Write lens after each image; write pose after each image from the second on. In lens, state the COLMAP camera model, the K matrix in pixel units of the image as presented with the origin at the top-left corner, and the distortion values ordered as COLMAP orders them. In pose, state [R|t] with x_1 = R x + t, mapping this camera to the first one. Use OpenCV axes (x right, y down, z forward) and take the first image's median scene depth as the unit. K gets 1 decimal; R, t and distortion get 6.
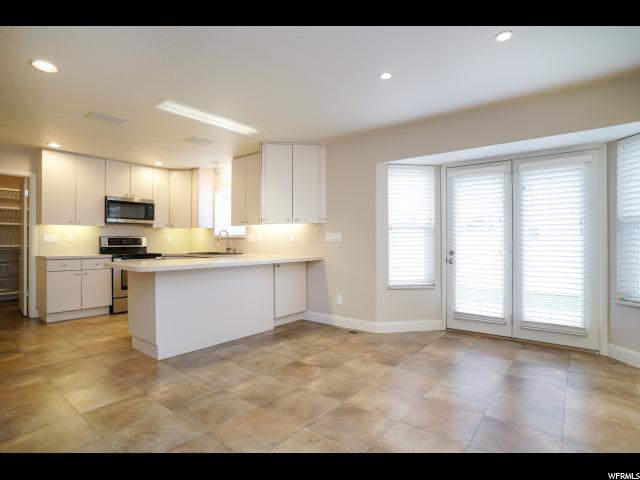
lens RADIAL K [[339.2, 0, 316.2], [0, 339.2, 243.6], [0, 0, 1]] dist [-0.029235, 0.004249]
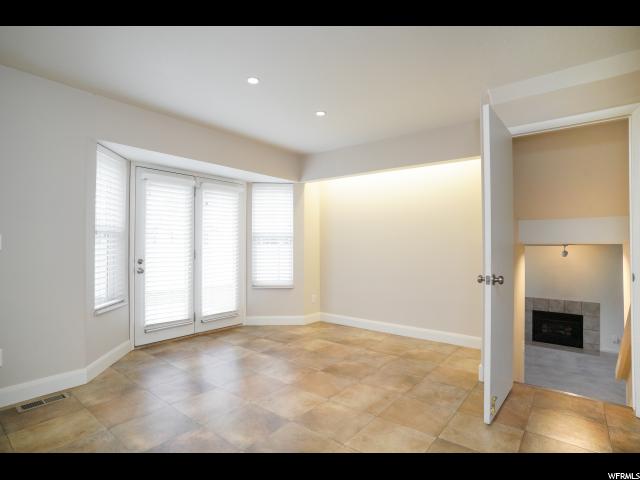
lens RADIAL K [[339.2, 0, 316.6], [0, 339.2, 244.5], [0, 0, 1]] dist [-0.029235, 0.004249]
pose [[-0.000532, 0.003438, 0.999994, -0.517052], [0.004642, 0.999983, -0.003436, -0.013526], [-0.999989, 0.004640, -0.000548, 0.551324]]
